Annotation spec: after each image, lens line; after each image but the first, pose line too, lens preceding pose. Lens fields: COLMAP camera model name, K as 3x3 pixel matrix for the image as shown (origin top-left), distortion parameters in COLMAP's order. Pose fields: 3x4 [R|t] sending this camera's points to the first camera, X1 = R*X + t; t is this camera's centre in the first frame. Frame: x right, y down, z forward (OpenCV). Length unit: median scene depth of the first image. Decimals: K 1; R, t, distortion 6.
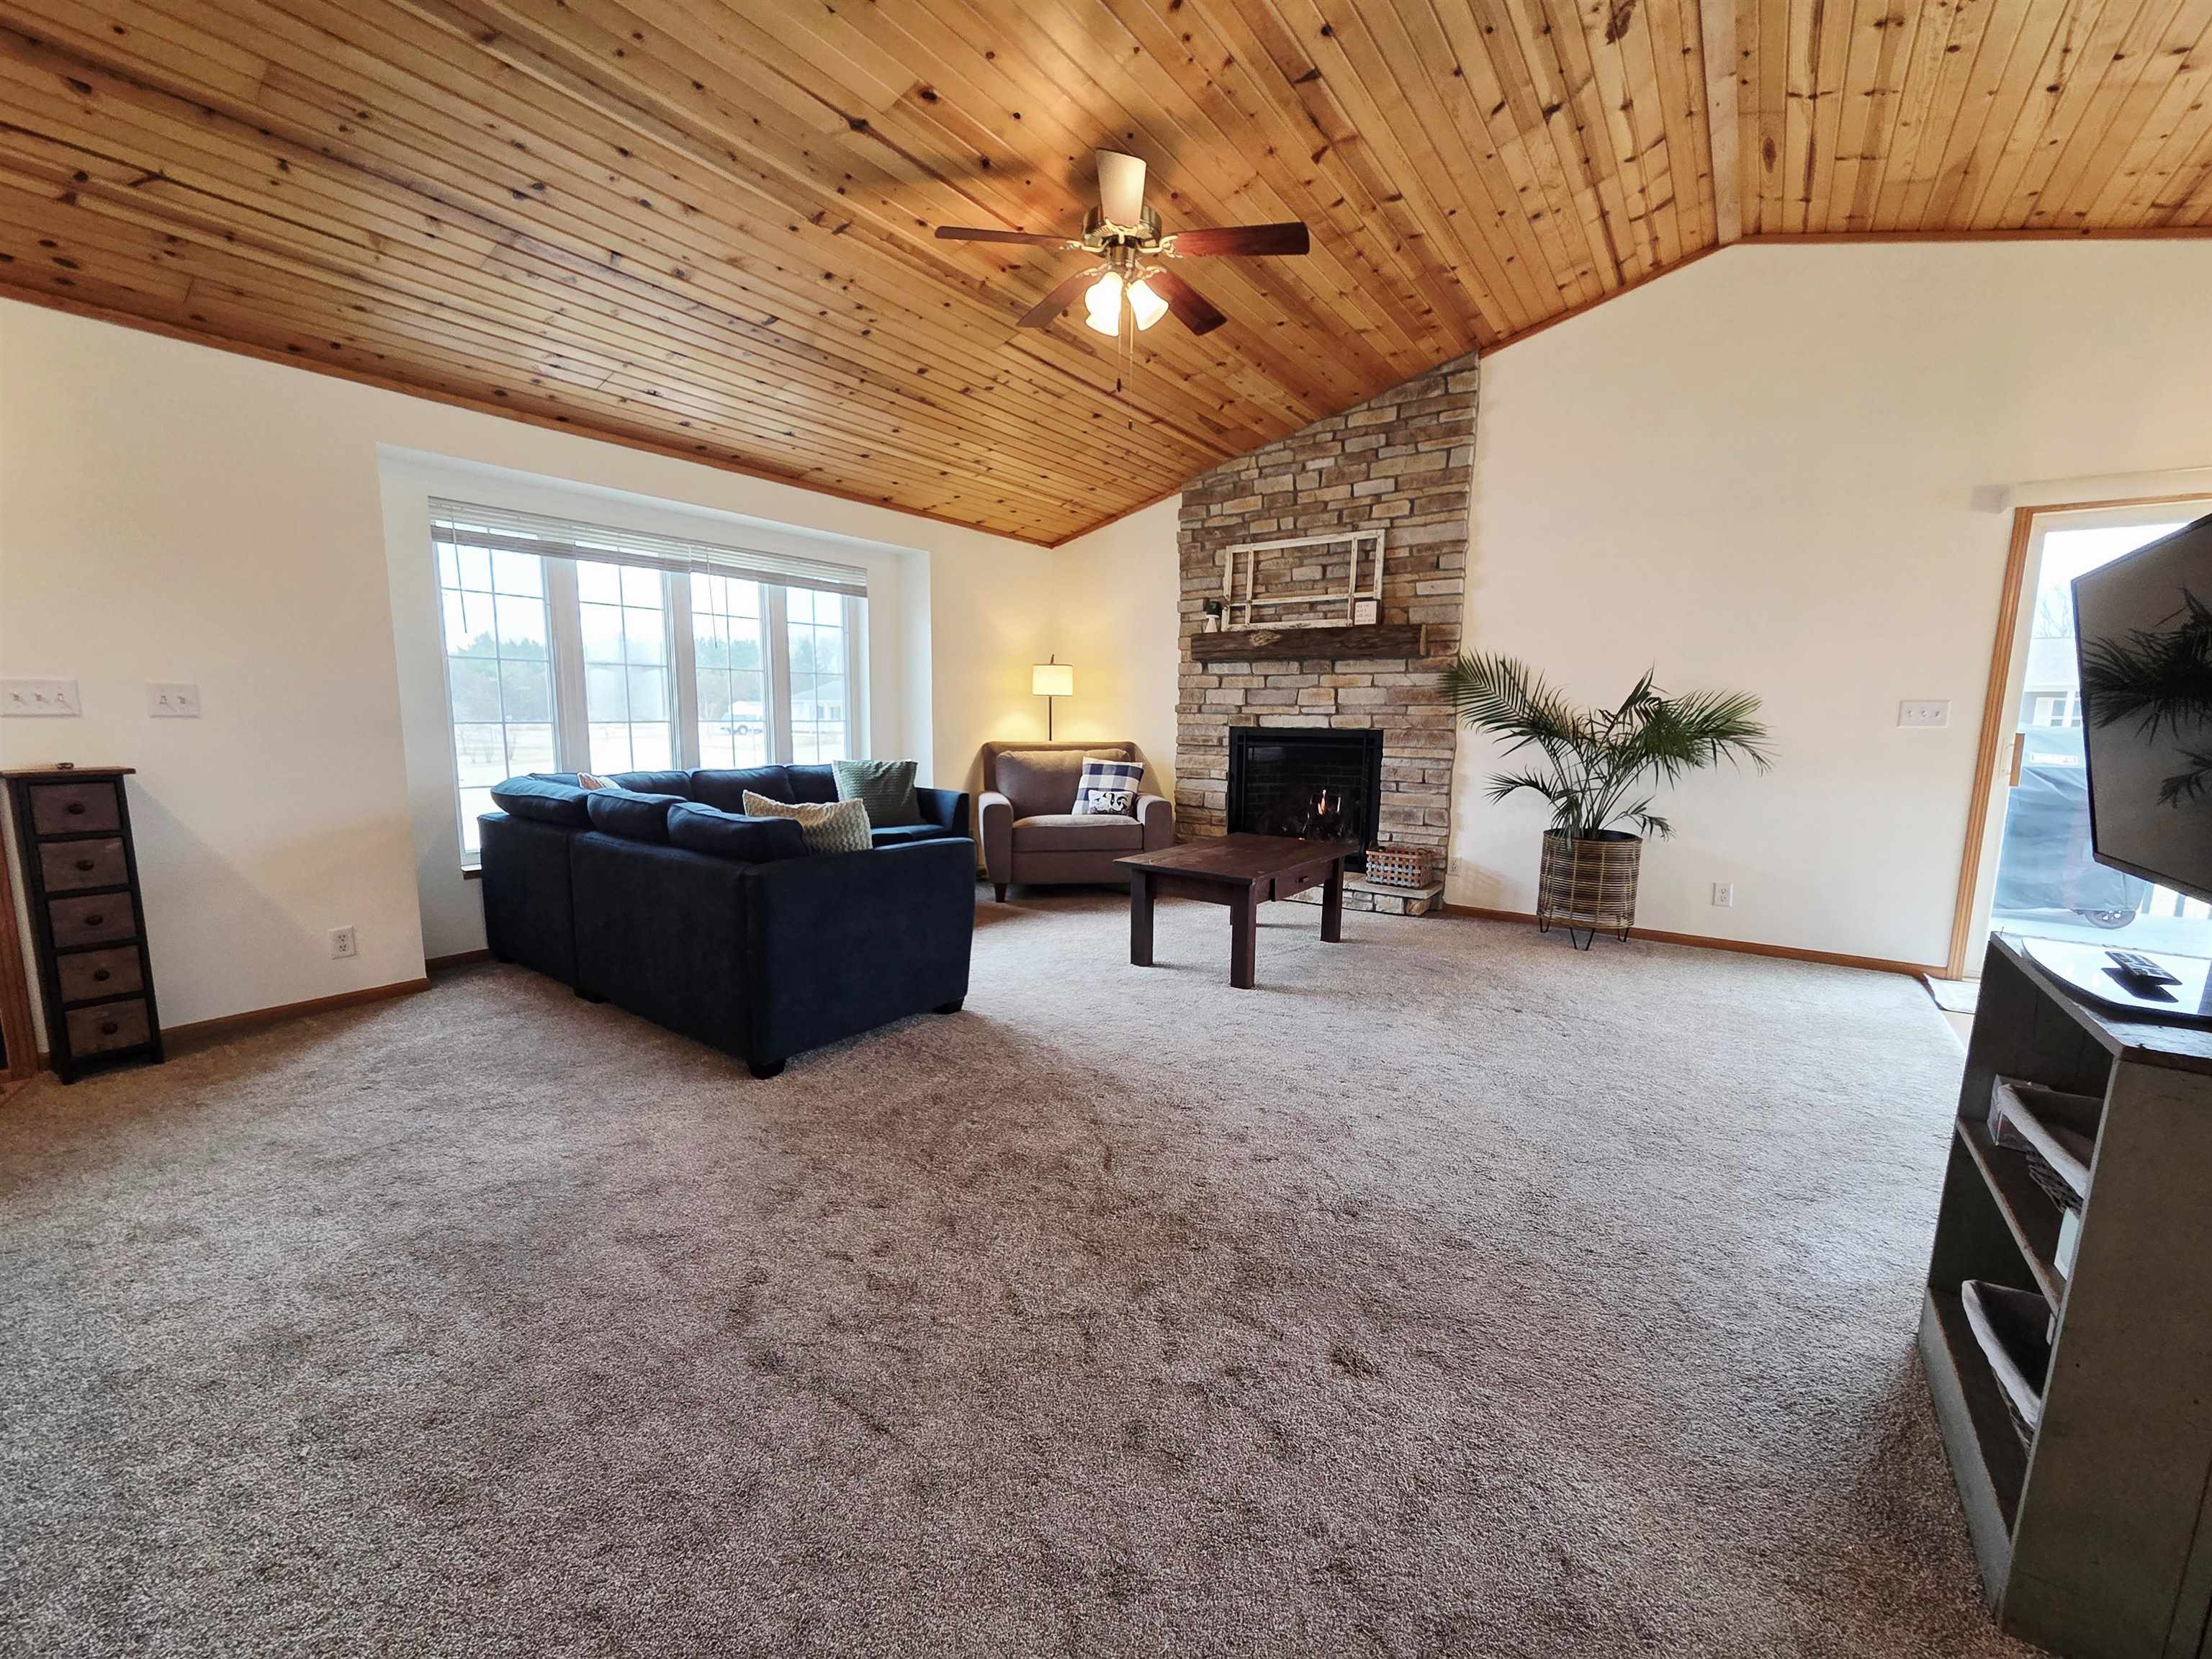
lens RADIAL K [[904.4, 0, 1093.0], [0, 904.4, 837.8], [0, 0, 1]] dist [0.005239, -0.002357]
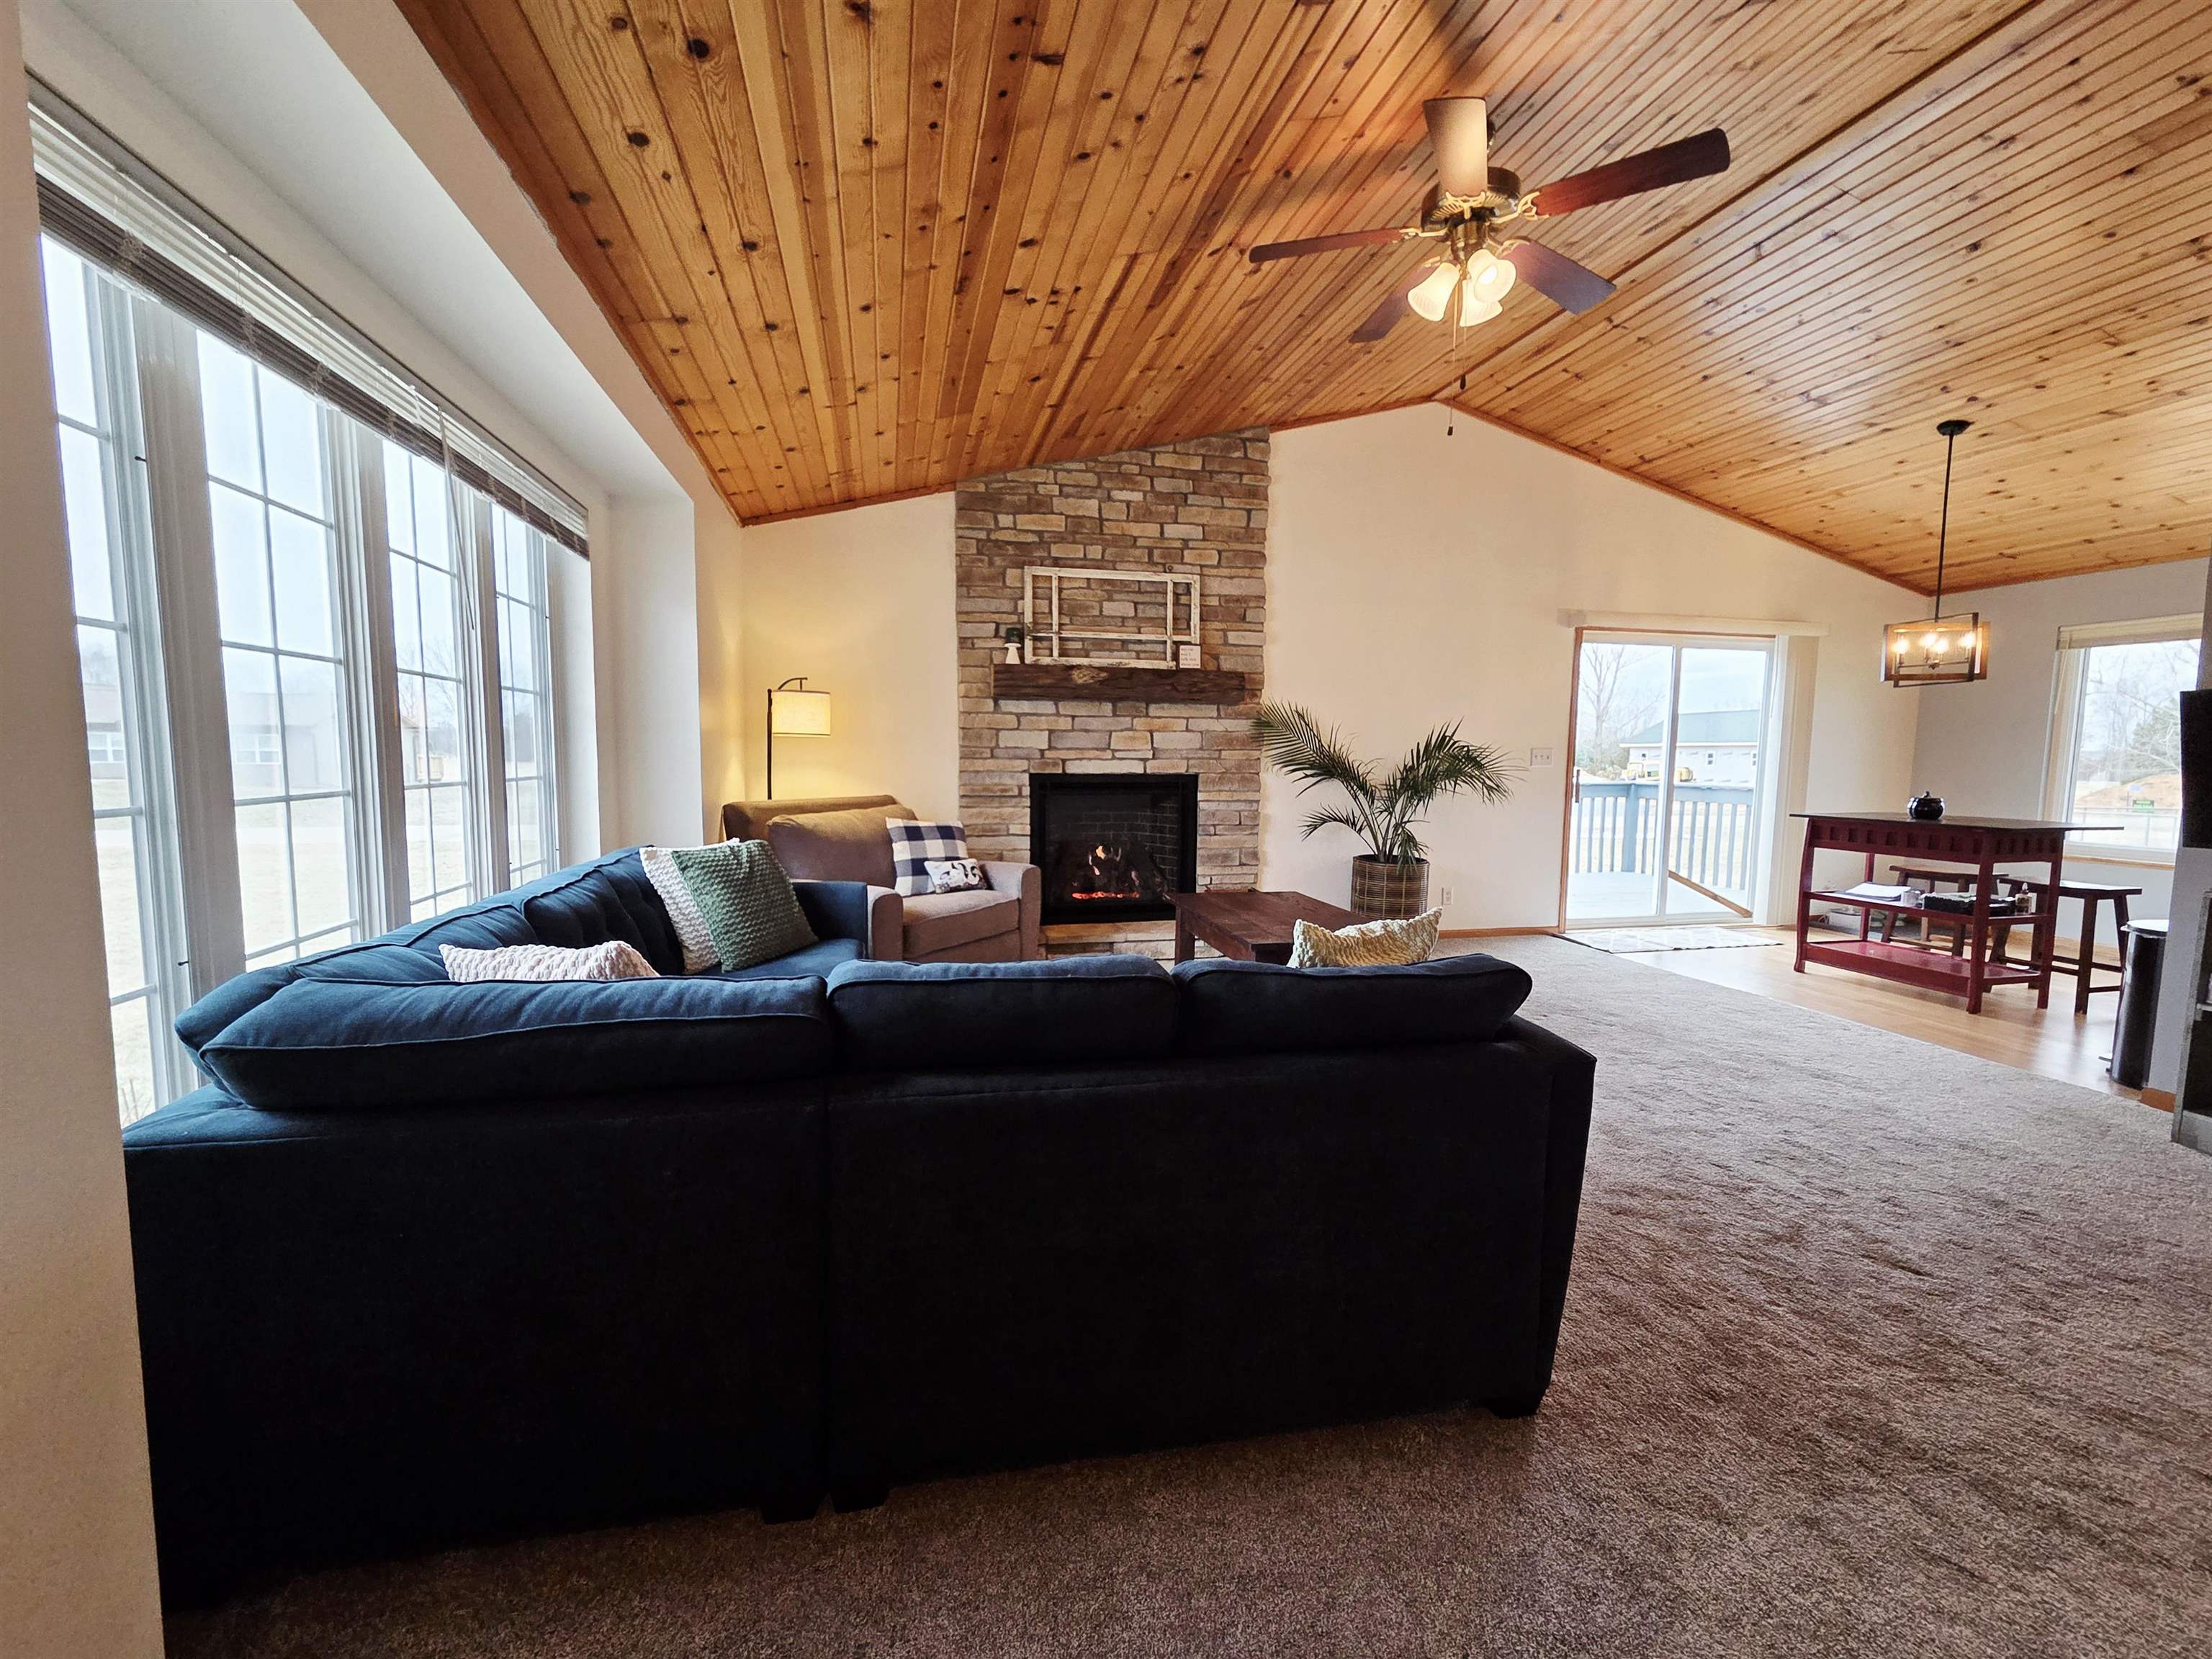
lens RADIAL K [[904.4, 0, 1087.6], [0, 904.4, 835.6], [0, 0, 1]] dist [0.005239, -0.002357]
pose [[0.661453, -0.073020, 0.746423, -0.514110], [0.103097, 0.994654, 0.005943, -0.070405], [-0.742867, 0.073023, 0.665445, 0.431850]]
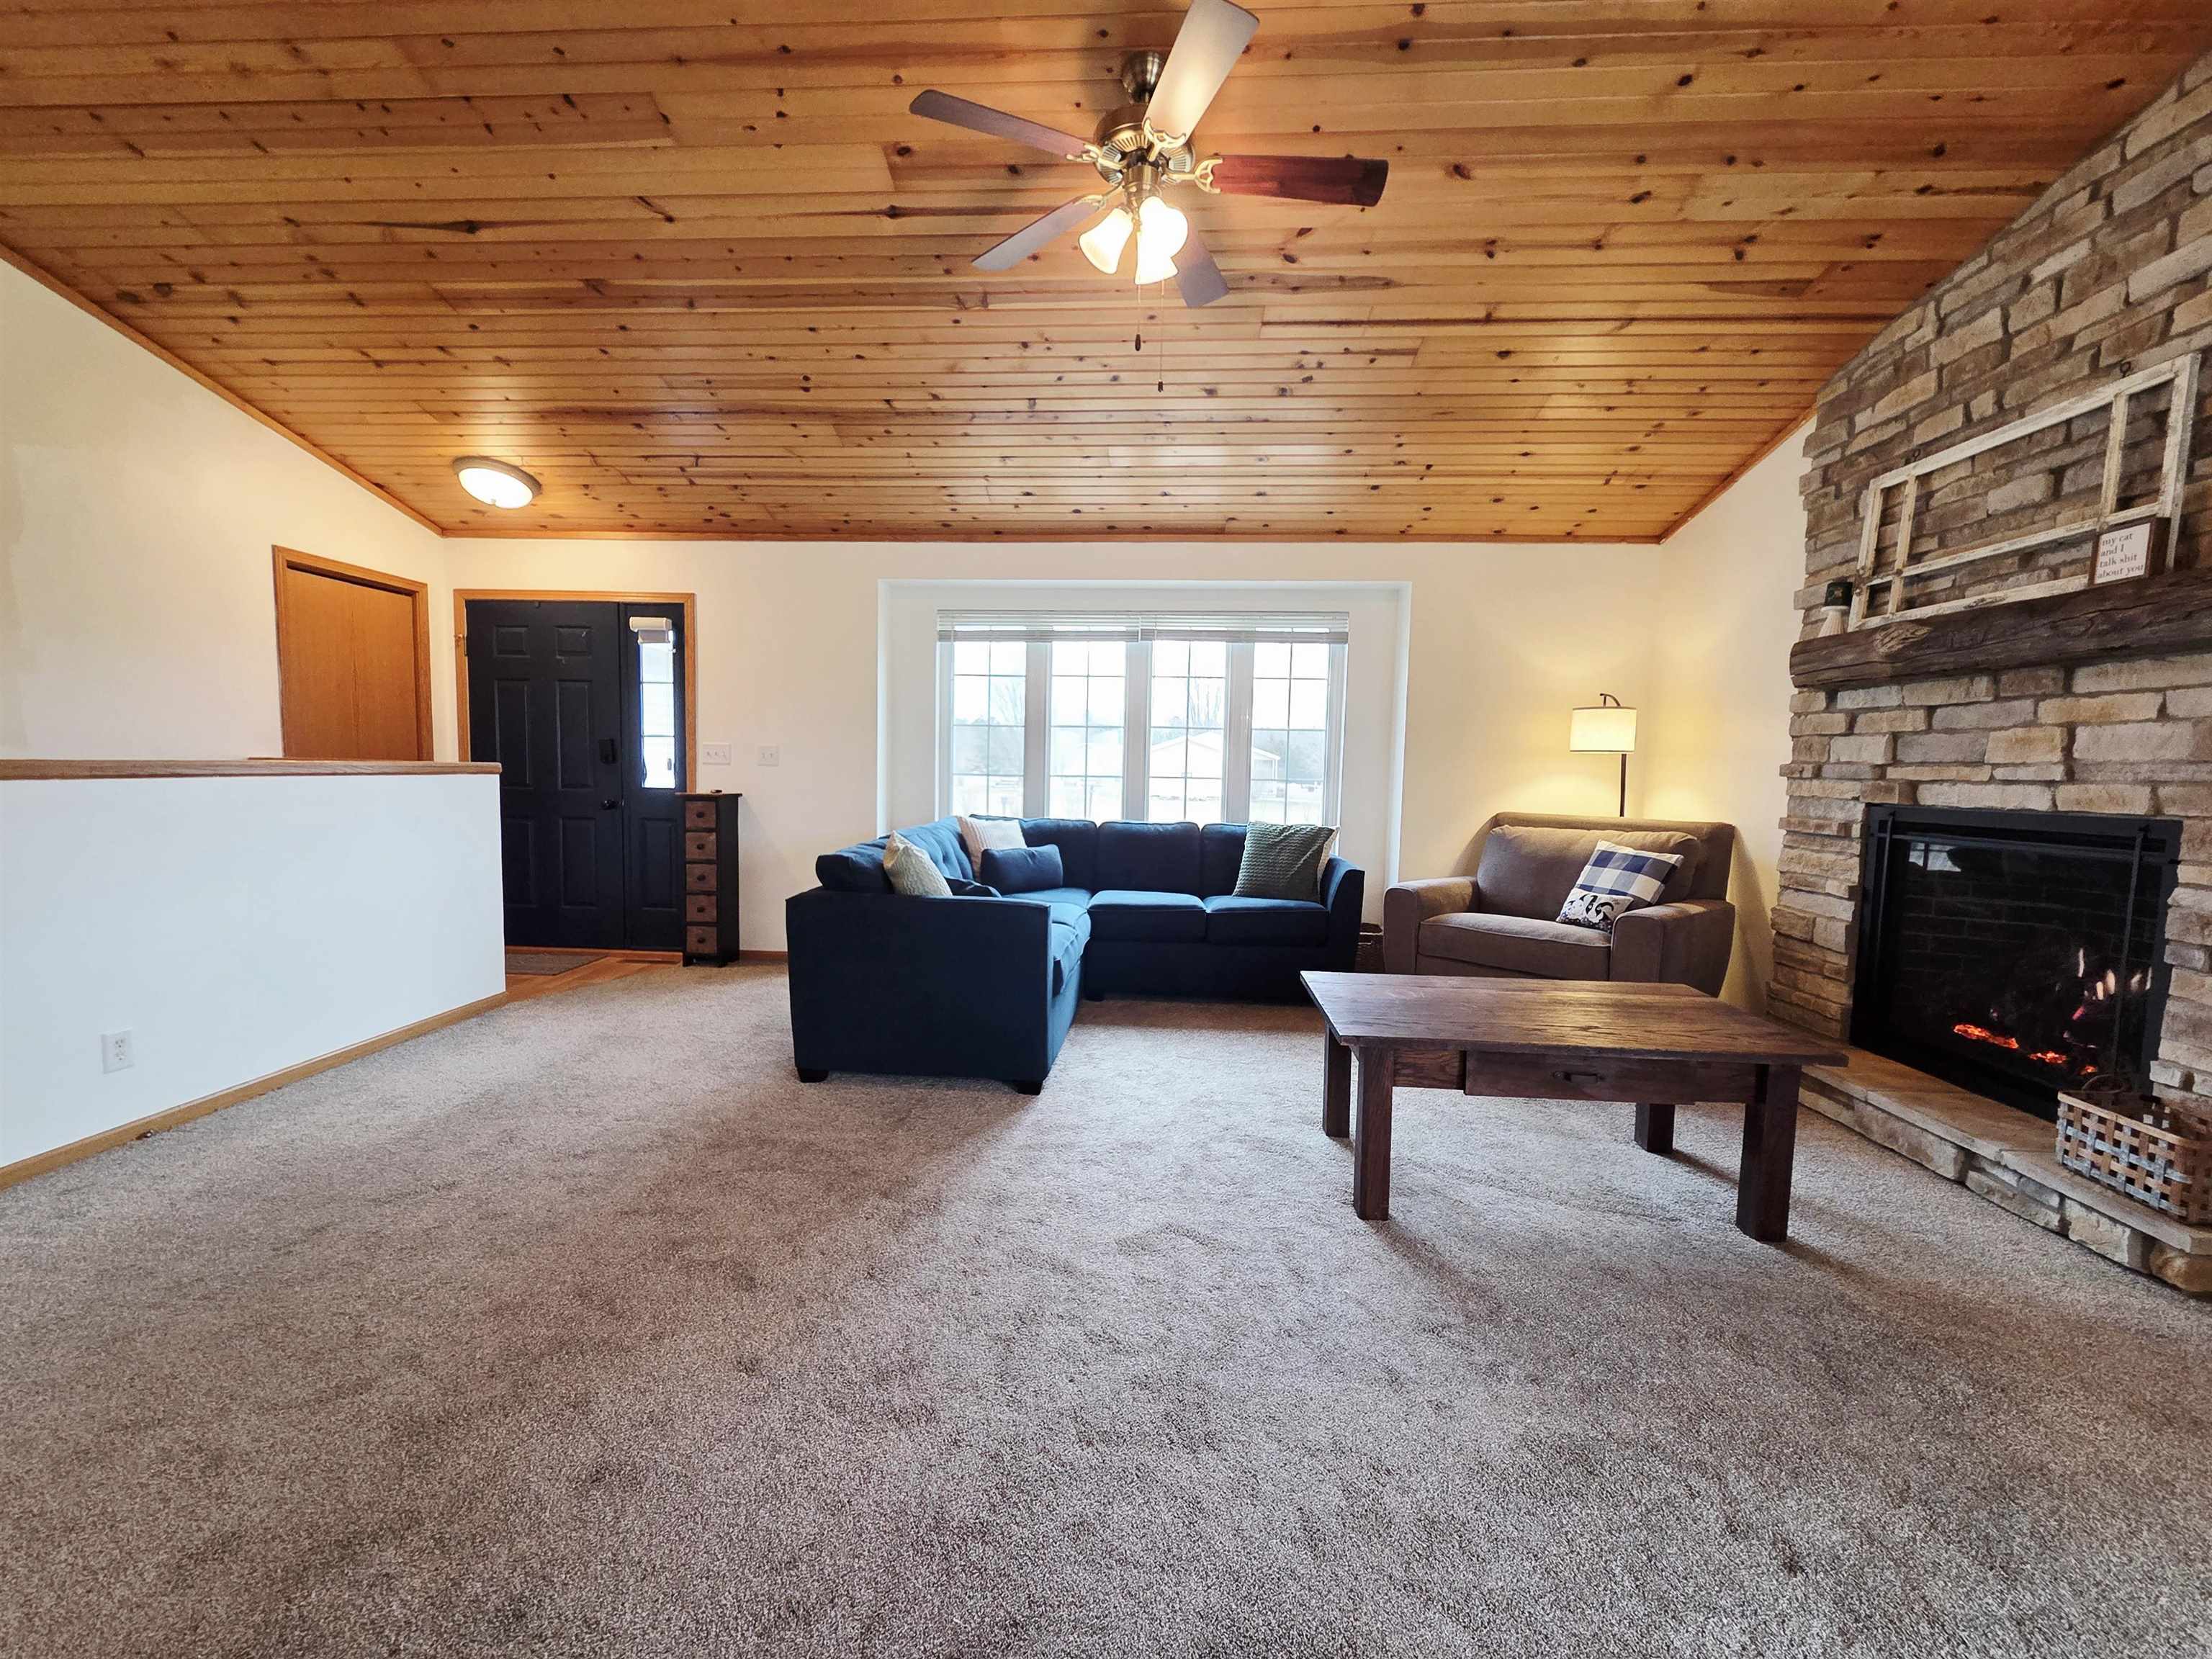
lens RADIAL K [[904.4, 0, 1092.8], [0, 904.4, 836.6], [0, 0, 1]] dist [0.005239, -0.002357]
pose [[0.532220, 0.067880, -0.843880, 0.407981], [-0.132906, 0.991120, -0.004098, -0.043101], [0.836108, 0.114338, 0.536516, 0.354239]]
